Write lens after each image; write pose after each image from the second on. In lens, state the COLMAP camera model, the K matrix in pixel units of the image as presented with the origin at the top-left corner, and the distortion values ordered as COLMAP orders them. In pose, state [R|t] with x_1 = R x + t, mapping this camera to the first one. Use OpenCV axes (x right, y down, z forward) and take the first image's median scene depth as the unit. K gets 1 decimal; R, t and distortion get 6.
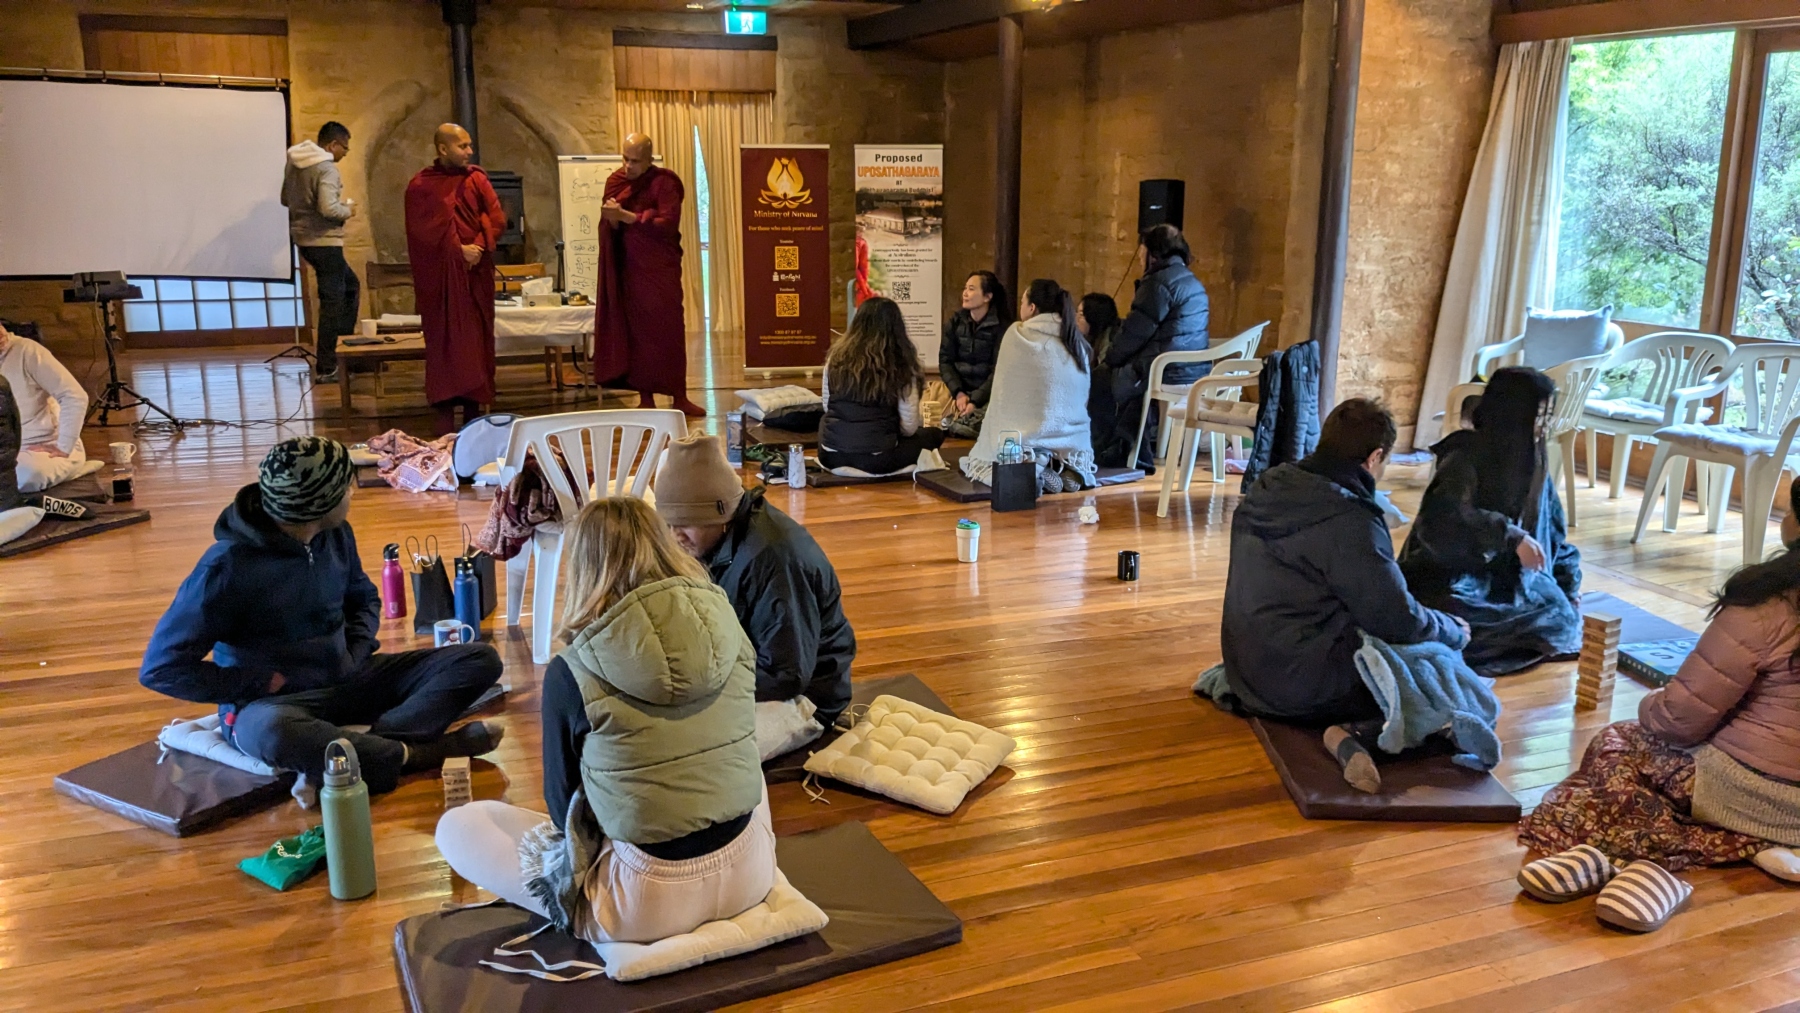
lens RADIAL K [[1425.3, 0, 900.0], [0, 1425.3, 506.5], [0, 0, 1]] dist [0.041456, -0.079597]
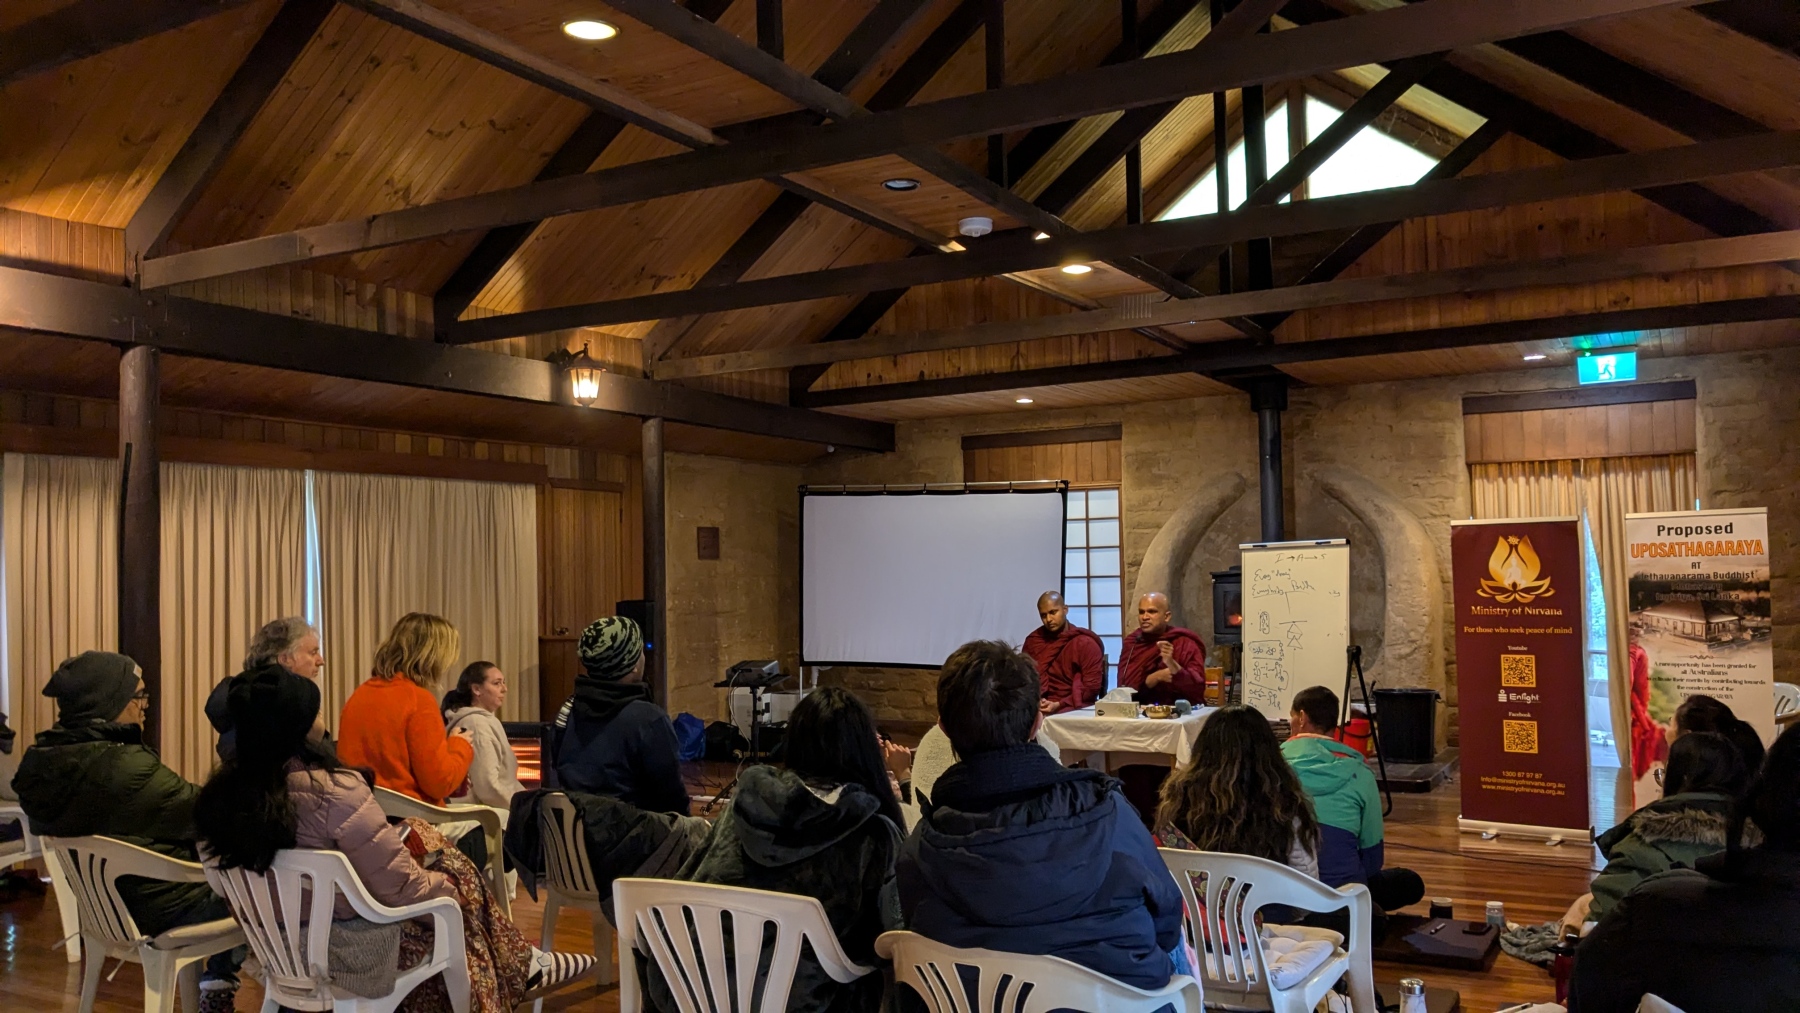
lens RADIAL K [[1425.3, 0, 900.0], [0, 1425.3, 506.5], [0, 0, 1]] dist [0.041456, -0.079597]
pose [[0.642377, -0.053591, -0.764513, 0.271918], [-0.157216, 0.967123, -0.199893, -0.060249], [0.750090, 0.248600, 0.612832, 0.300486]]
